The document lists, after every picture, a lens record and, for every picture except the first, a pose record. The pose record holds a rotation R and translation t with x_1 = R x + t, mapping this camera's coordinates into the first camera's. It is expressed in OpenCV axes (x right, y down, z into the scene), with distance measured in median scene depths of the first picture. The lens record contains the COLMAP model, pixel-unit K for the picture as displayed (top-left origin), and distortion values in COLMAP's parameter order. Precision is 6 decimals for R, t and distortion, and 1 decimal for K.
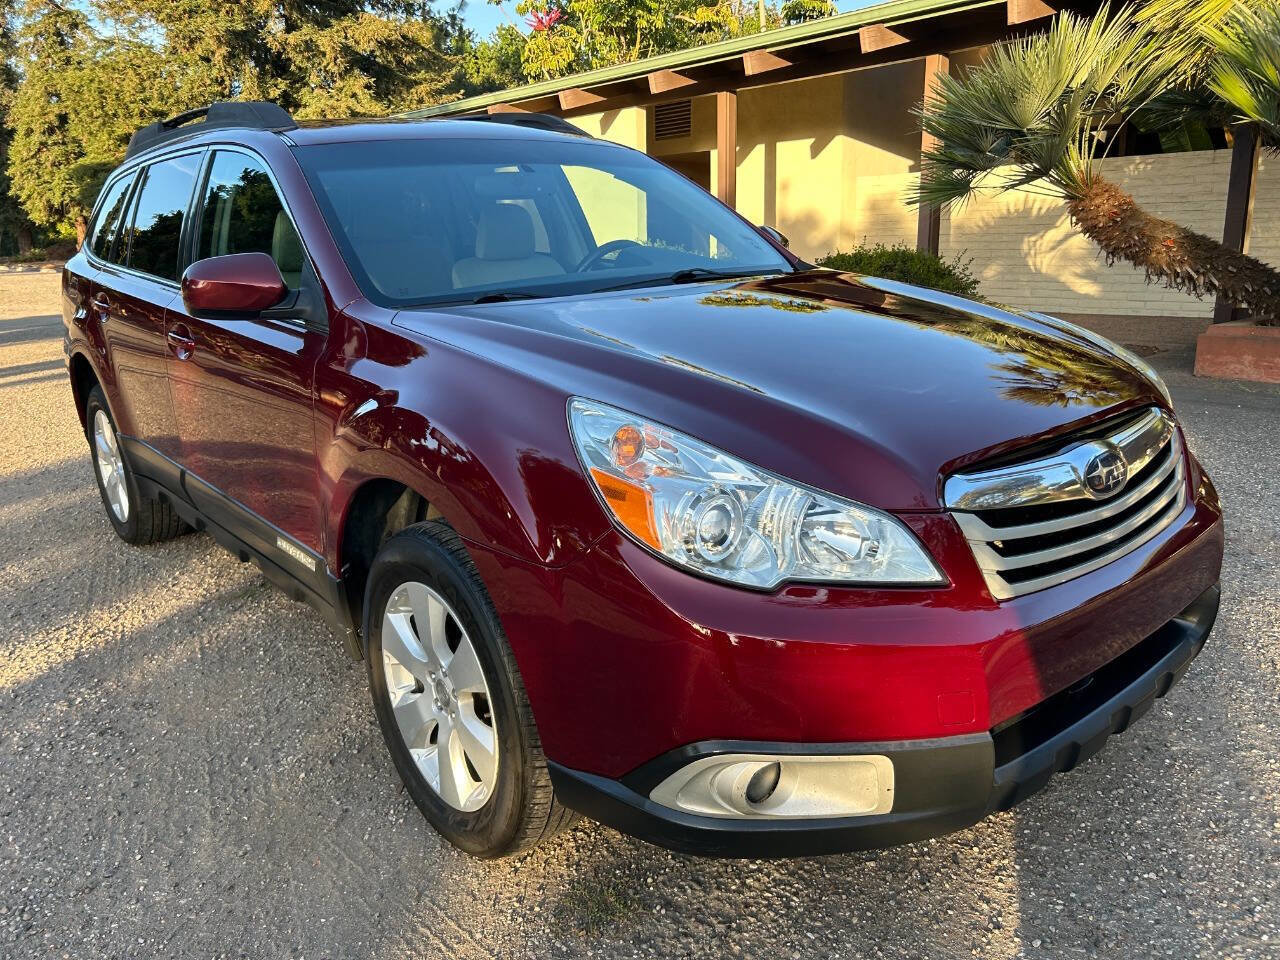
lens RADIAL K [[973.3, 0, 636.3], [0, 973.3, 475.4], [0, 0, 1]] dist [0.049235, -0.061248]
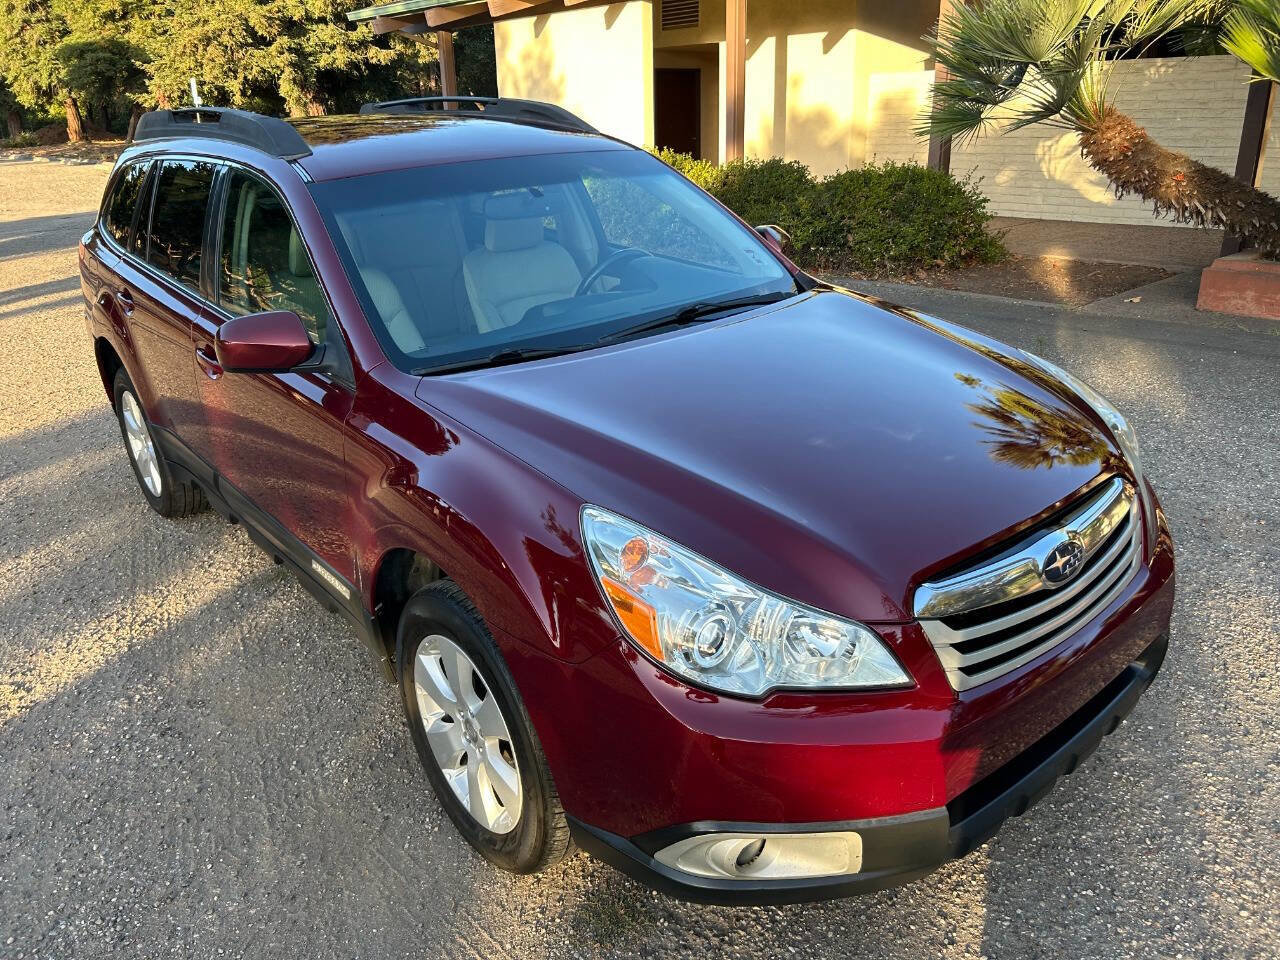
lens RADIAL K [[973.3, 0, 639.1], [0, 973.3, 474.4], [0, 0, 1]] dist [0.049235, -0.061248]
pose [[0.999985, -0.002599, -0.004854, 0.002073], [0.003164, 0.992747, 0.120182, -0.196423], [0.004506, -0.120195, 0.992740, -0.079871]]
